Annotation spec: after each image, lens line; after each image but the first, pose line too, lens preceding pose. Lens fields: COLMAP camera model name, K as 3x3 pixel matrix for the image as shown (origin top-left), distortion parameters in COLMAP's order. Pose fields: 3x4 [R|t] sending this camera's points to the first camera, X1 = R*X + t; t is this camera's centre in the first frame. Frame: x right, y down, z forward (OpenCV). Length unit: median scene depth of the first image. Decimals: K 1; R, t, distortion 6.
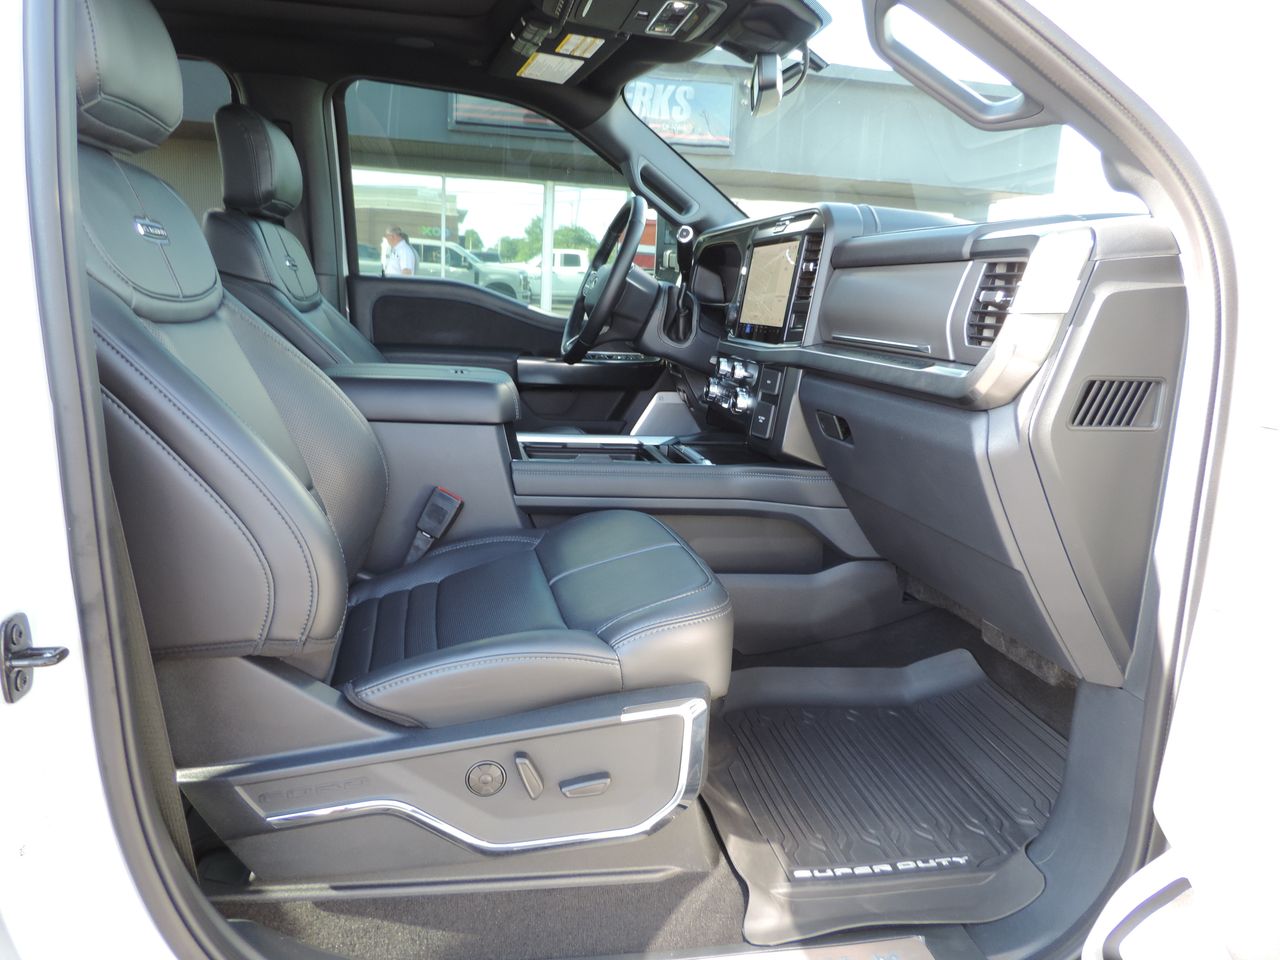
lens RADIAL K [[991.9, 0, 640.0], [0, 991.9, 480.0], [0, 0, 1]] dist [-0.004132, -0.003985]
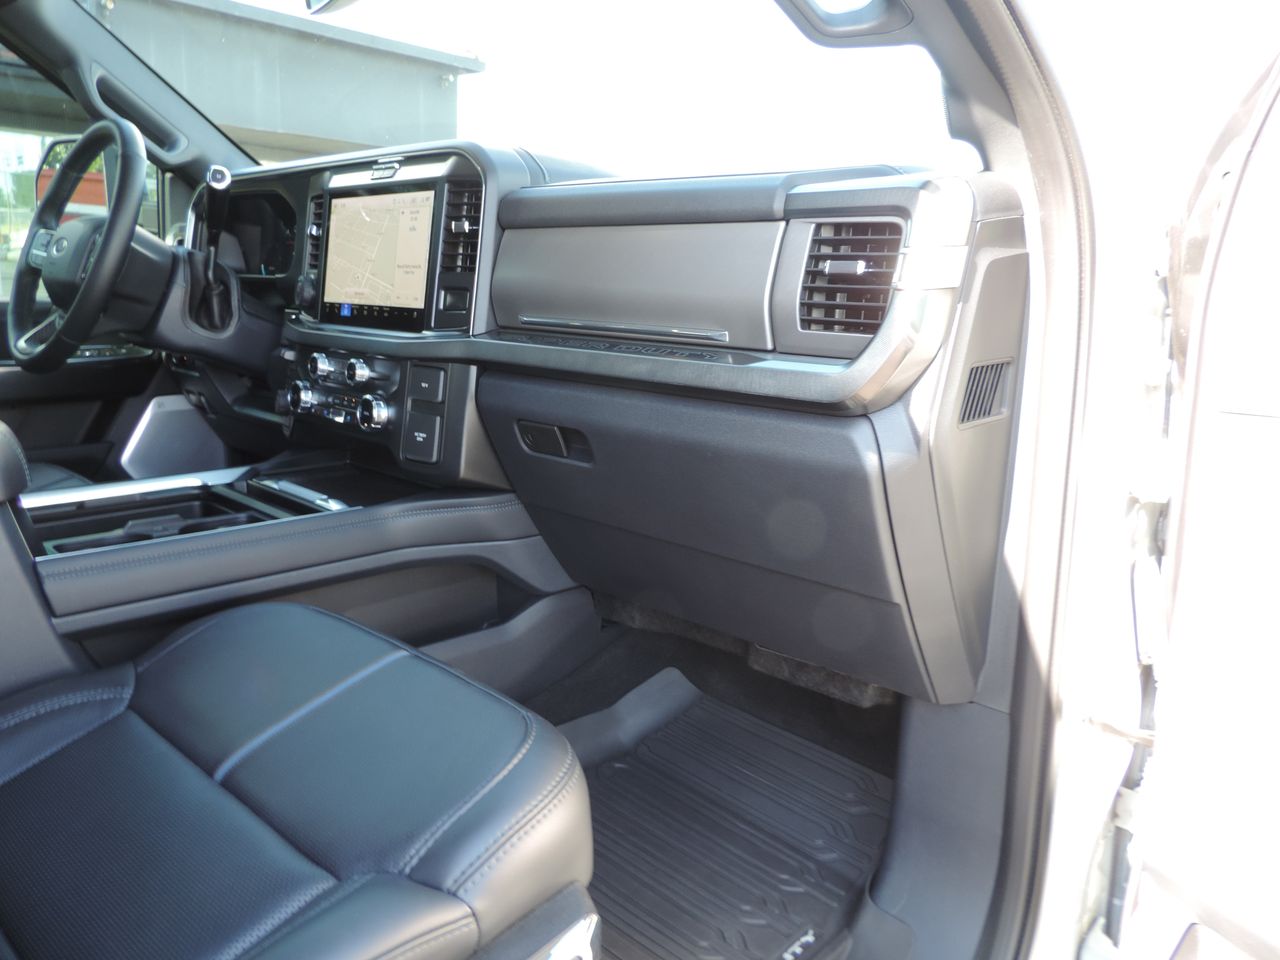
lens RADIAL K [[893.7, 0, 569.3], [0, 893.7, 466.3], [0, 0, 1]] dist [-0.003206, -0.016396]
pose [[0.798148, -0.146395, 0.584404, -0.181488], [0.117237, 0.989225, 0.087688, -0.085500], [-0.590945, -0.001475, 0.806711, 0.408175]]
